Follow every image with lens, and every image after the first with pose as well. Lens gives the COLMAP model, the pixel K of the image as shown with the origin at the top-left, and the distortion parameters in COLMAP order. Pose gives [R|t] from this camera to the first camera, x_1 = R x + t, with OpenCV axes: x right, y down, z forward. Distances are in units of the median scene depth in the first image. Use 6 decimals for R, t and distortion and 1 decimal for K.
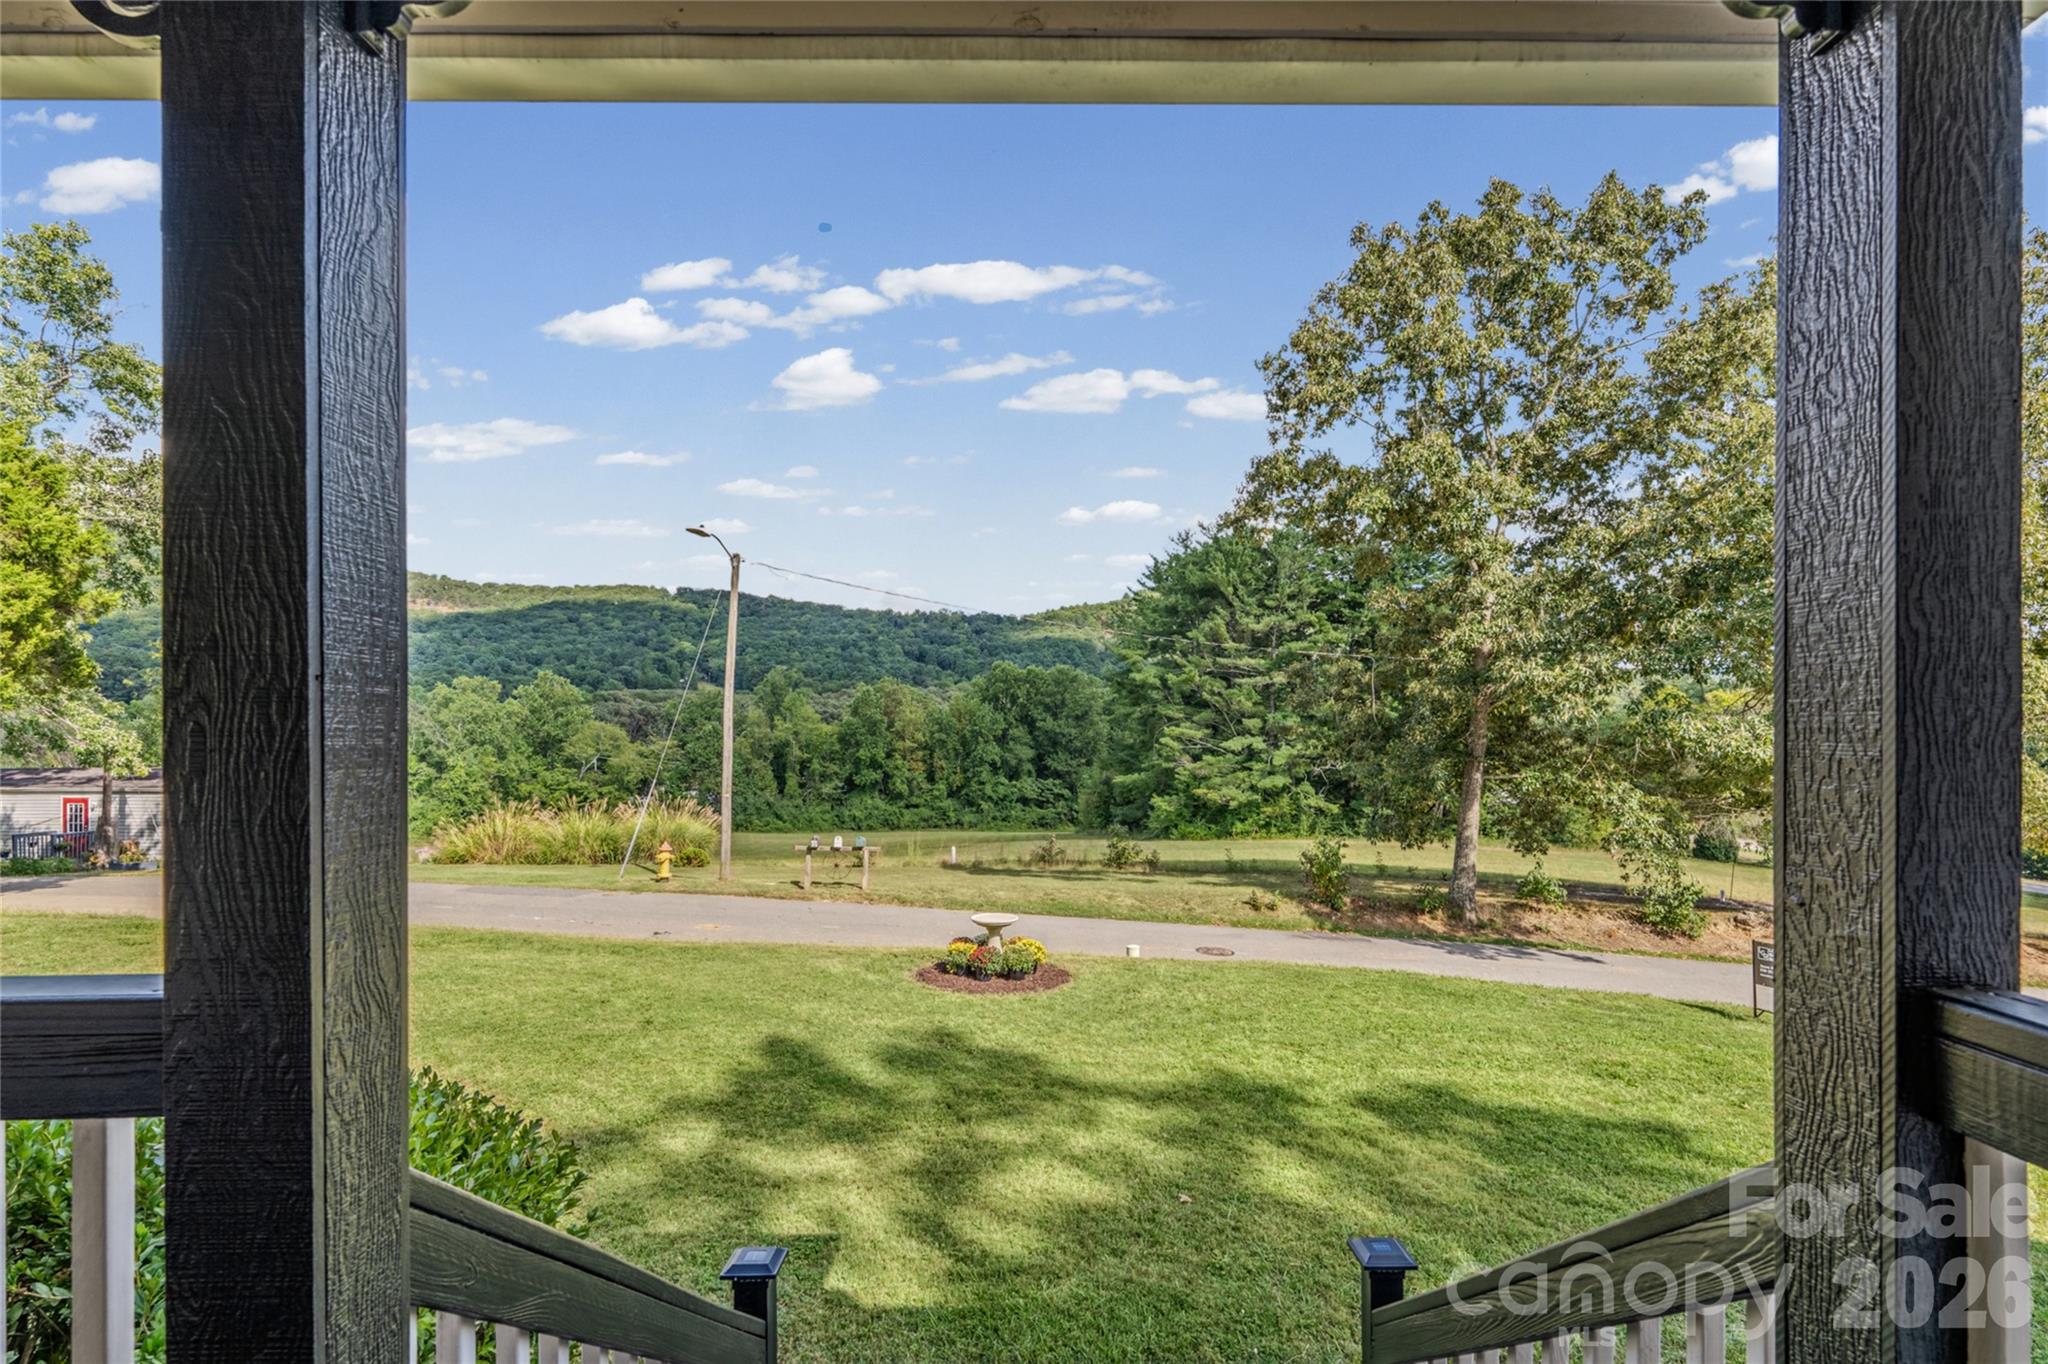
lens RADIAL K [[940.8, 0, 1069.7], [0, 940.8, 729.6], [0, 0, 1]] dist [-0.001521, -0.000116]
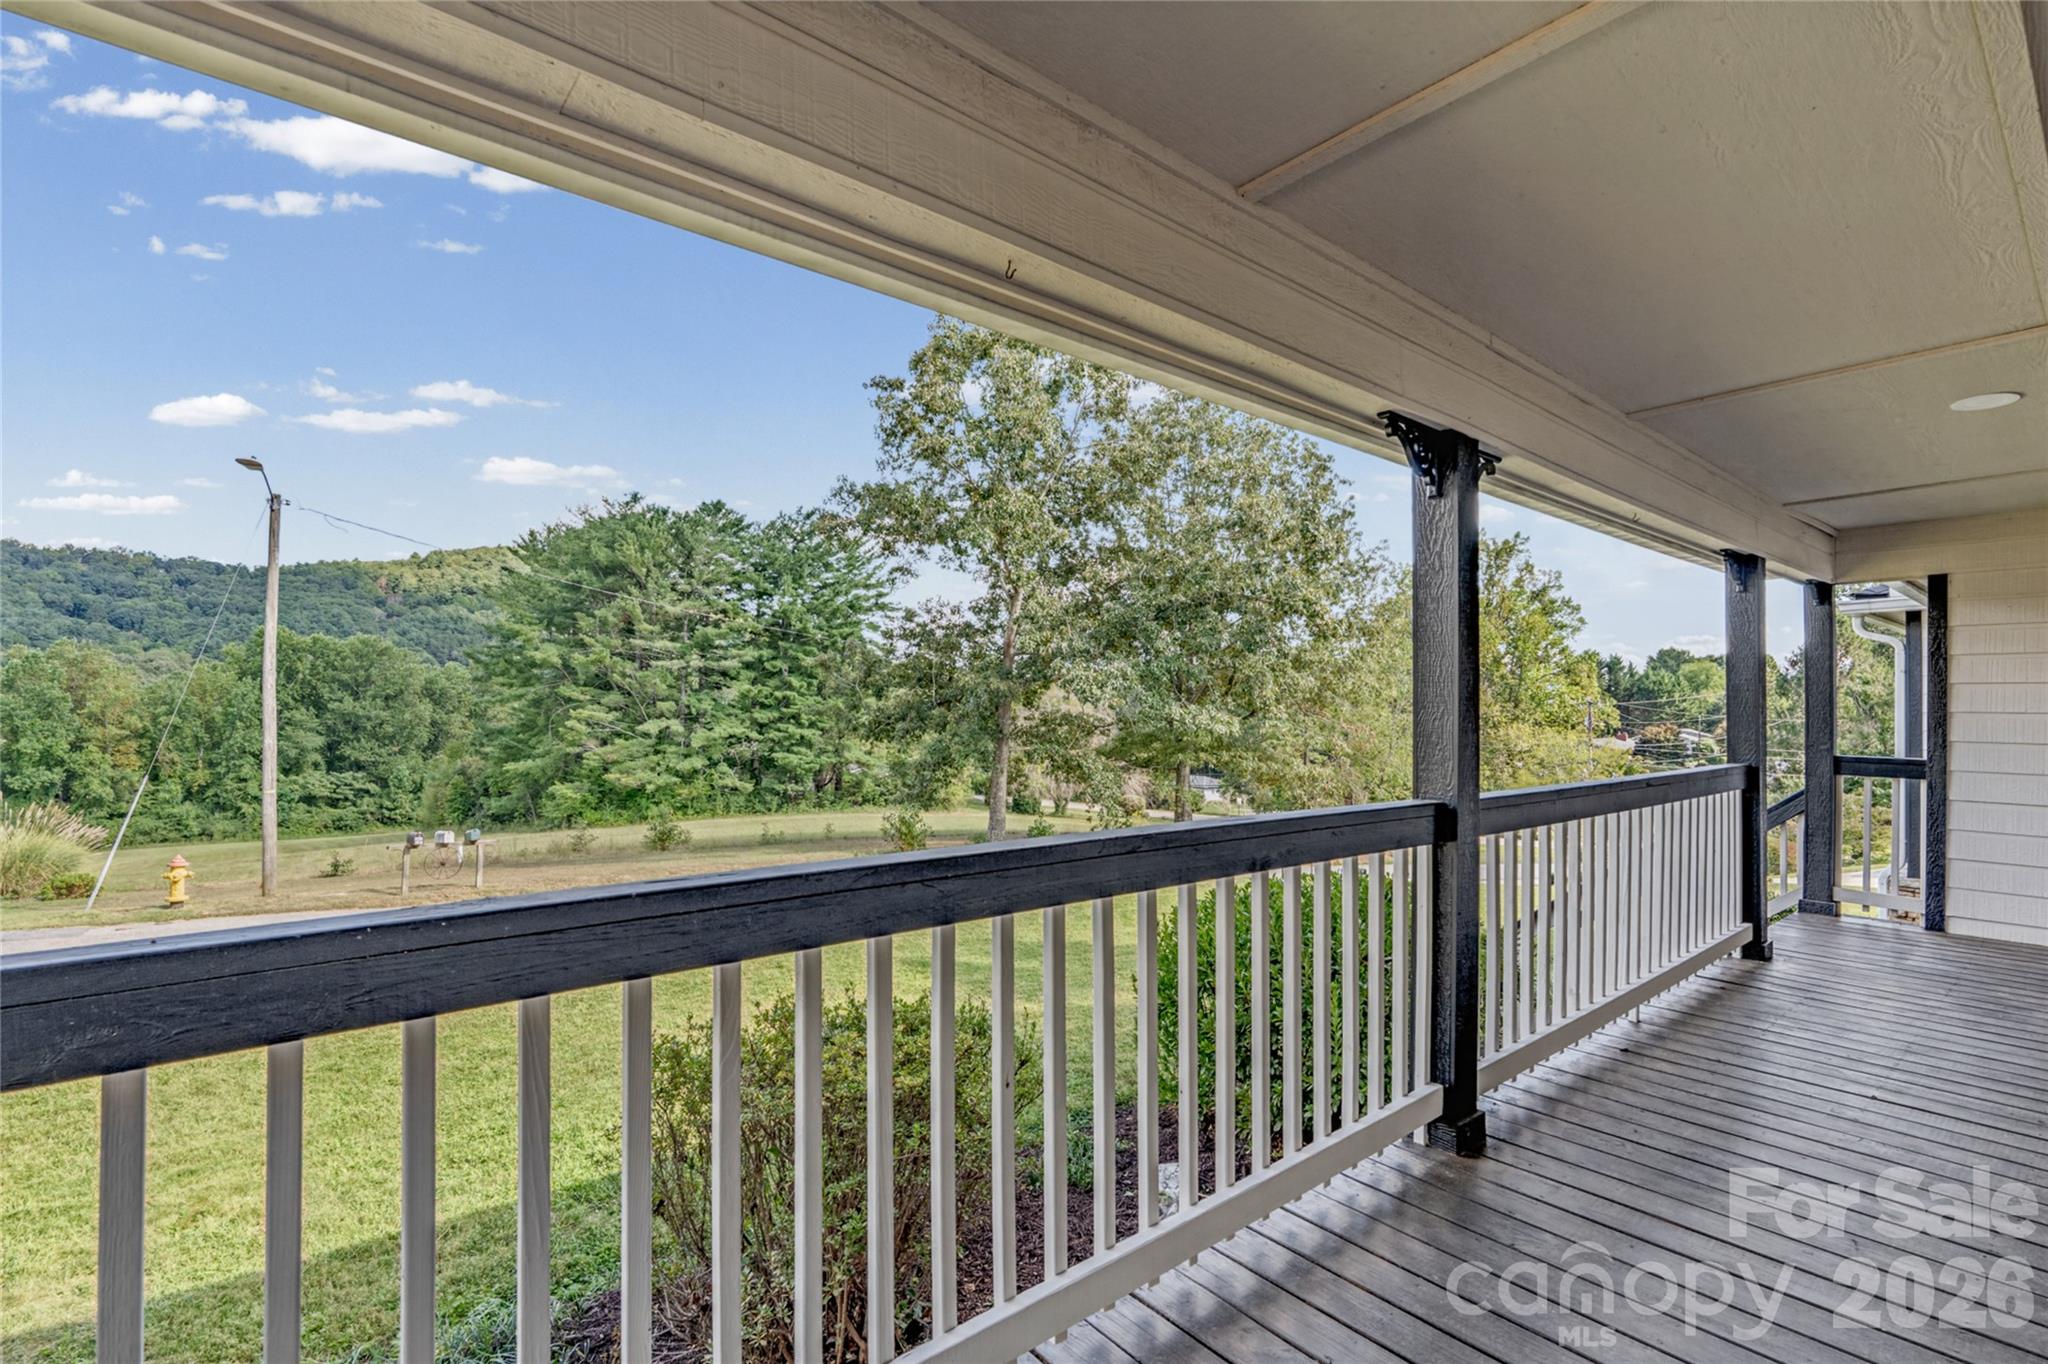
lens RADIAL K [[927.0, 0, 1023.6], [0, 927.0, 707.1], [0, 0, 1]] dist [-0.002404, -0.000720]
pose [[0.789572, 0.005813, 0.613630, -0.106541], [-0.002053, 0.999975, -0.006831, 0.000161], [-0.613654, 0.004134, 0.789564, -0.010832]]
